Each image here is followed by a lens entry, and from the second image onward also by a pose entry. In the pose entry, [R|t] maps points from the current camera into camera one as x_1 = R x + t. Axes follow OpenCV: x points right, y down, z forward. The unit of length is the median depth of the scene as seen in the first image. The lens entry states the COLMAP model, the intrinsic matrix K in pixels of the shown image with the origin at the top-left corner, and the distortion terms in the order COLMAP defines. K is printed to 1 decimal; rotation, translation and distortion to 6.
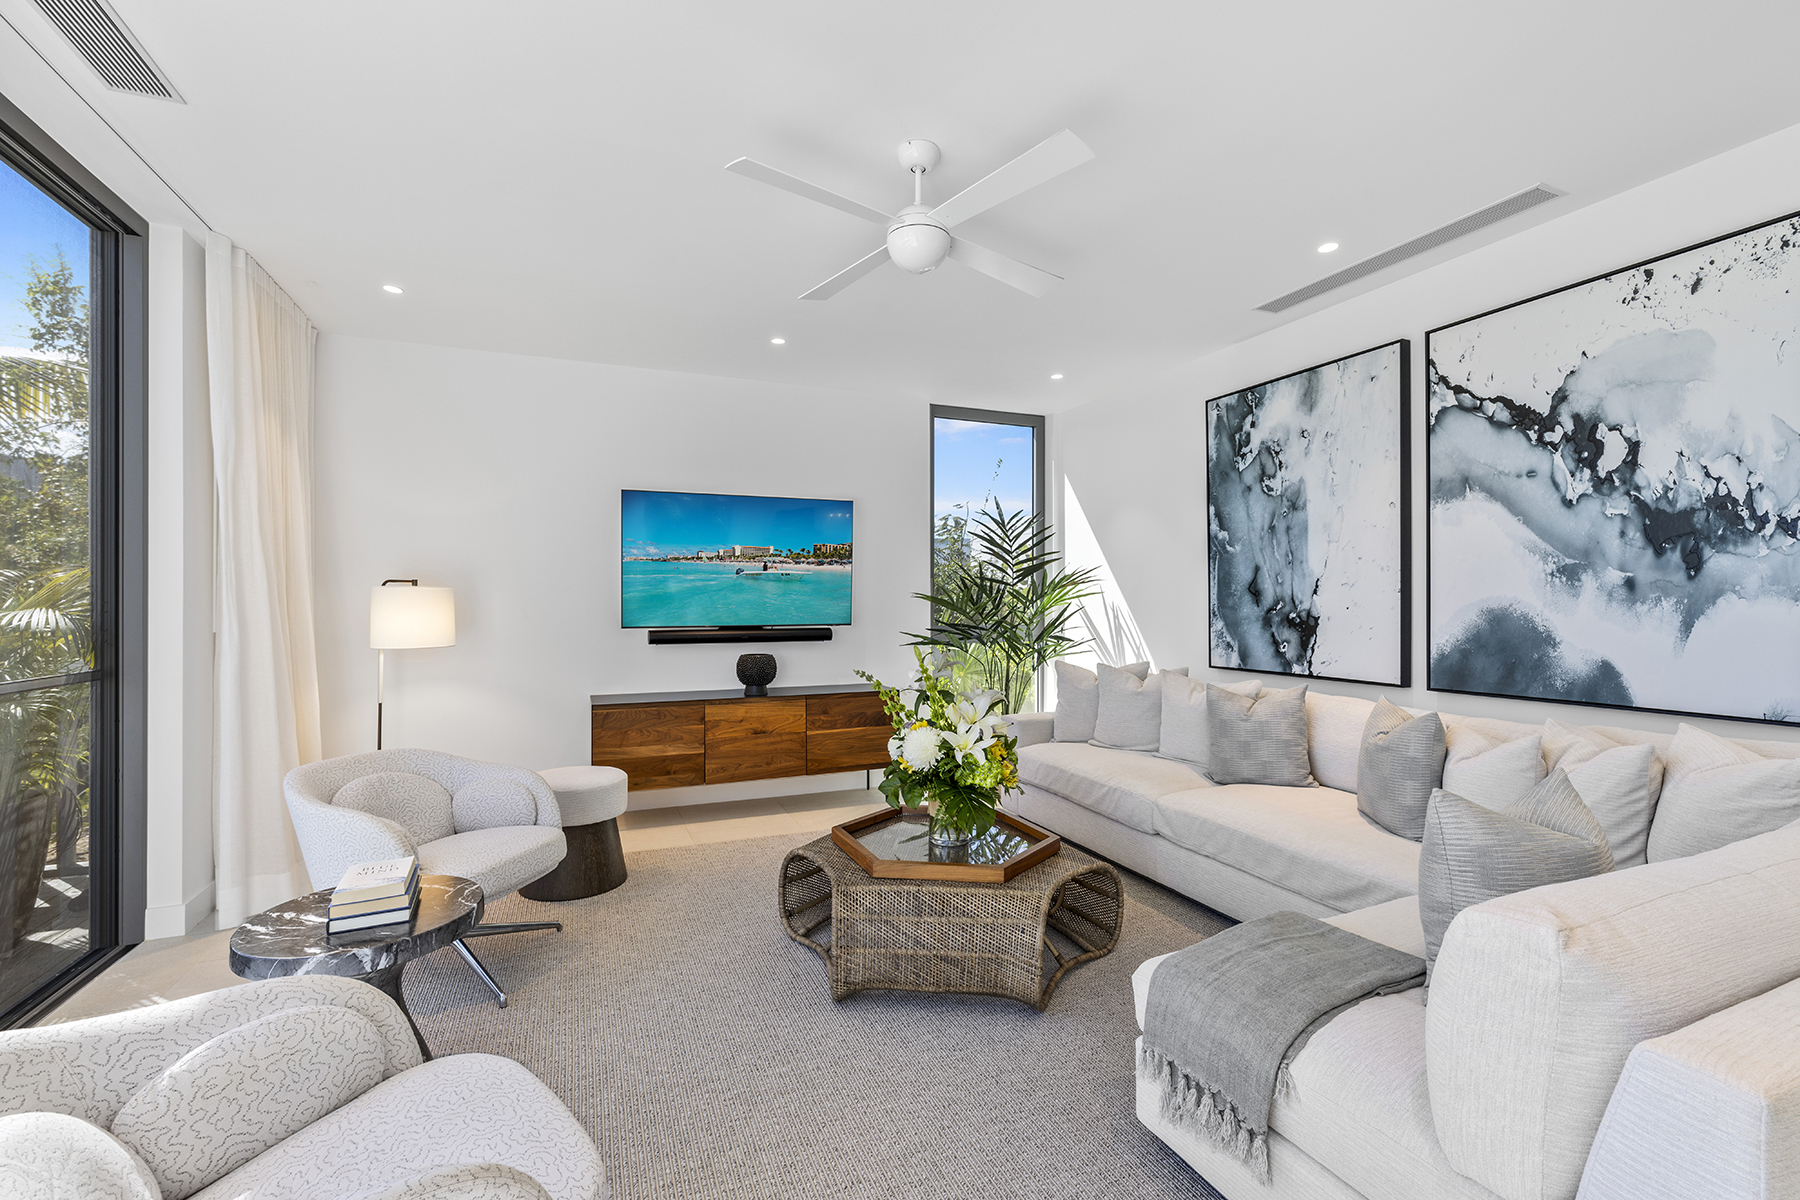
lens RADIAL K [[774.0, 0, 900.0], [0, 774.0, 600.0], [0, 0, 1]] dist [-0.000733, 0.000594]
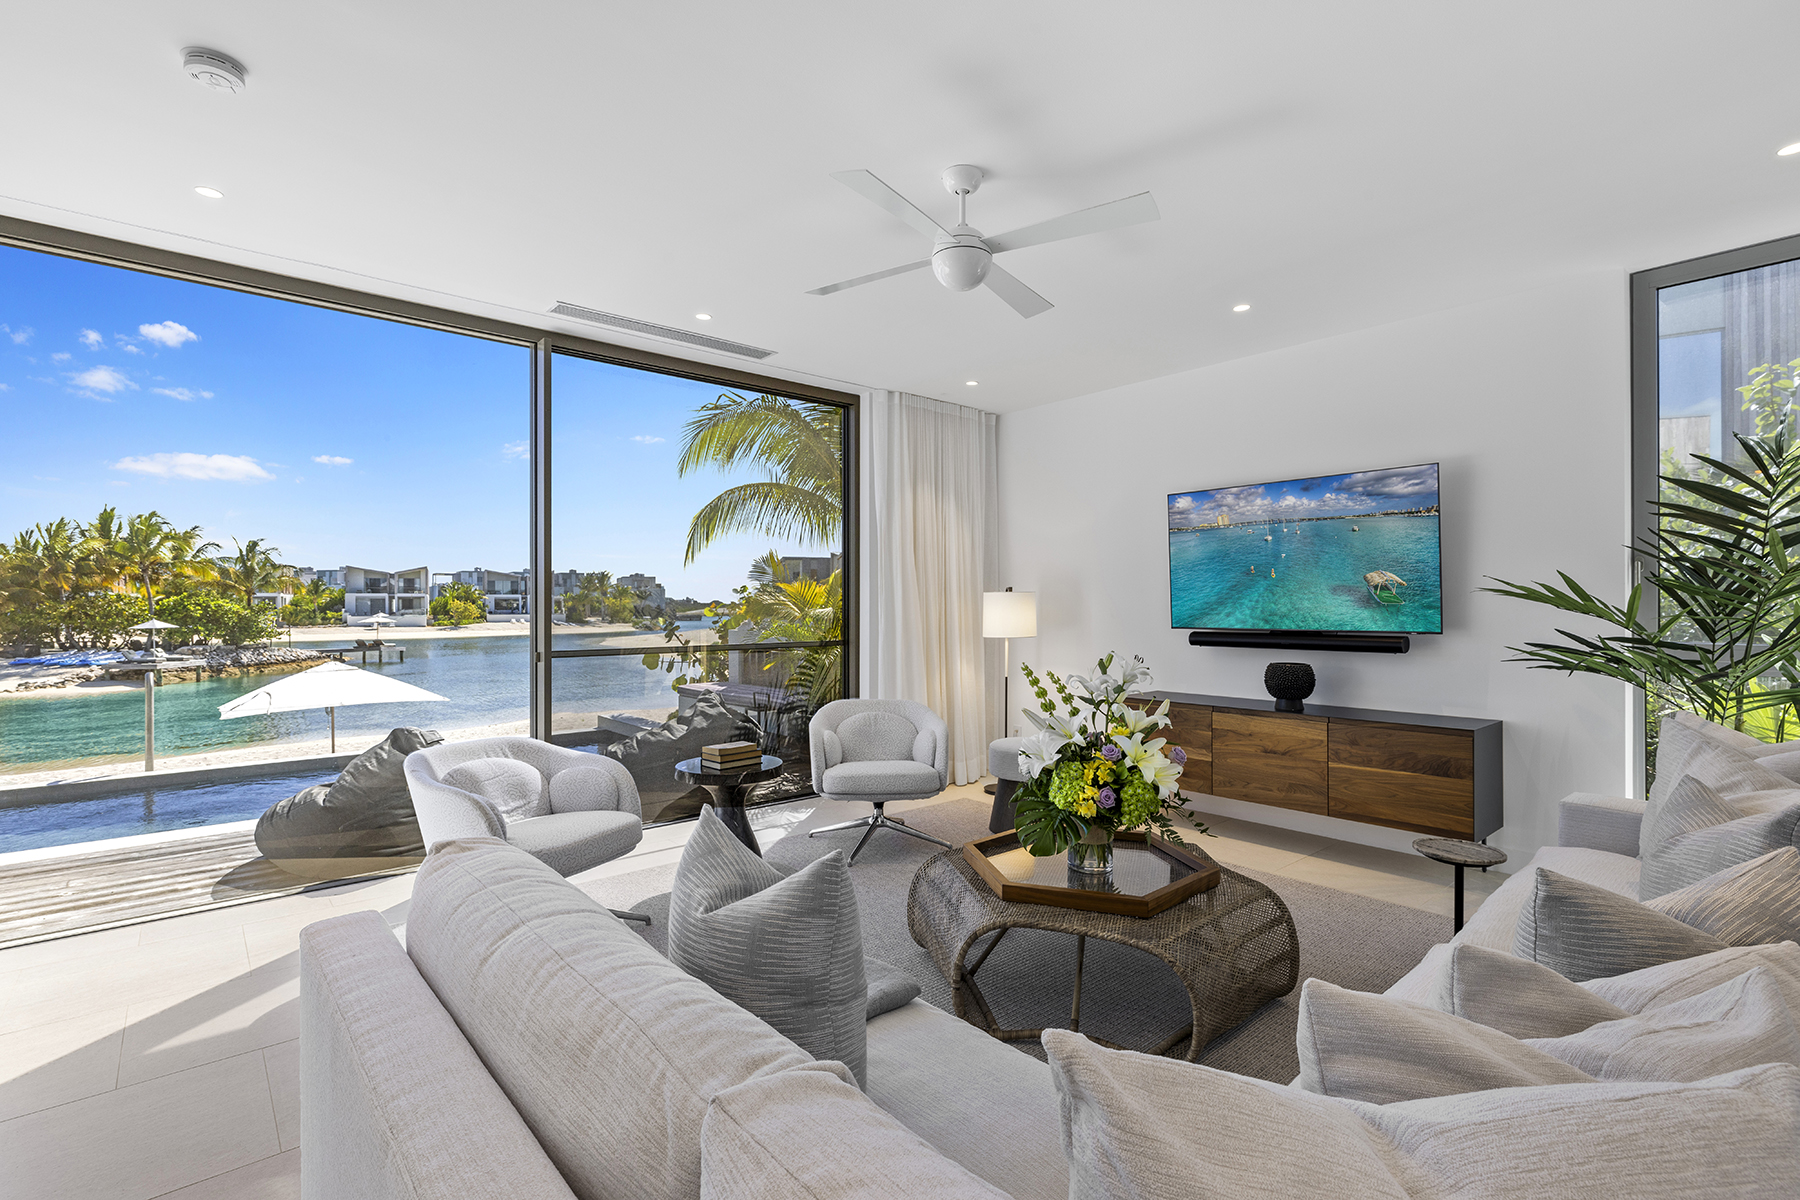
lens RADIAL K [[827.5, 0, 900.0], [0, 827.5, 600.0], [0, 0, 1]] dist [0.000439, 0.000082]
pose [[0.310173, -0.005324, -0.950665, 0.571164], [0.005350, 0.999978, -0.003855, 0.001020], [0.950665, -0.003890, 0.310195, 0.307528]]
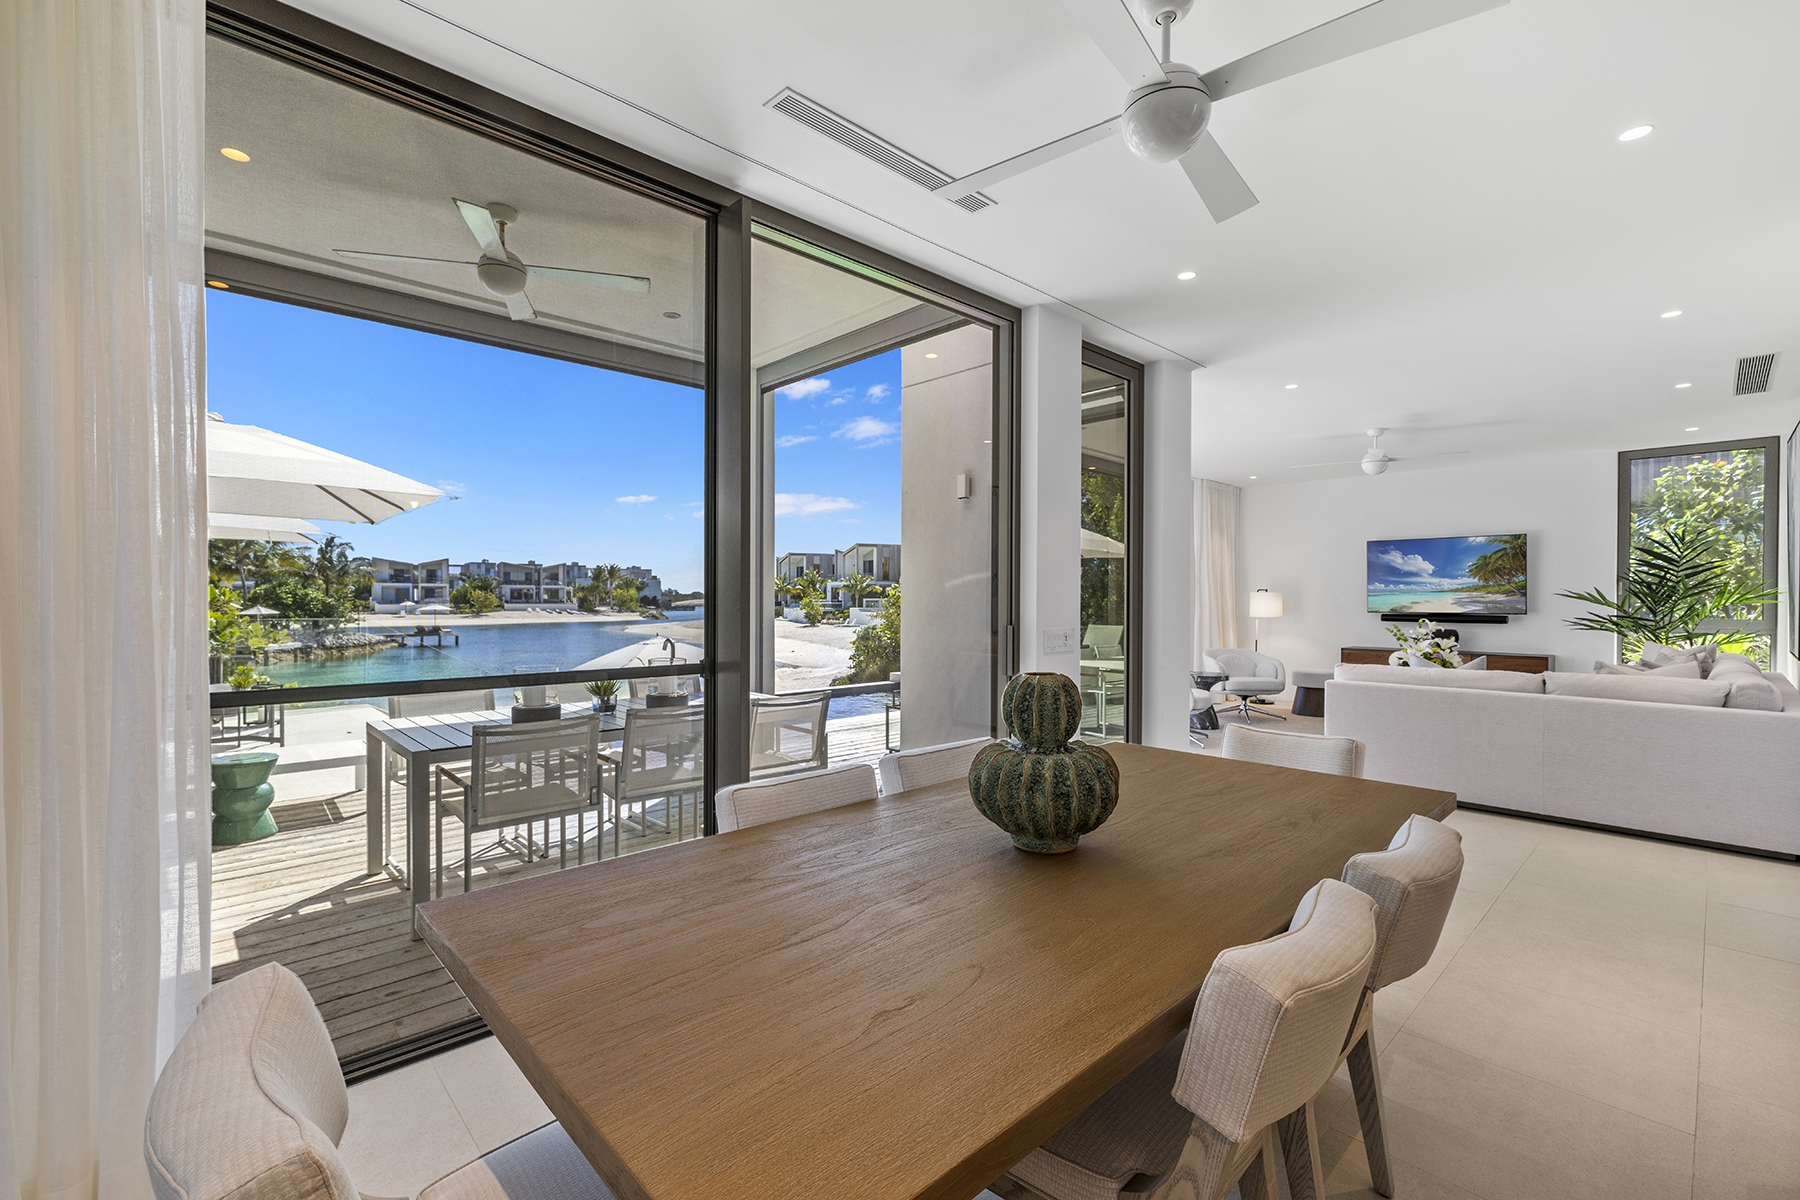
lens RADIAL K [[774.0, 0, 900.0], [0, 774.0, 600.0], [0, 0, 1]] dist [-0.000733, 0.000594]
pose [[0.350138, 0.005960, -0.936679, 1.040948], [-0.001427, 0.999982, 0.005830, -0.003901], [0.936697, -0.000704, 0.350140, -0.779499]]
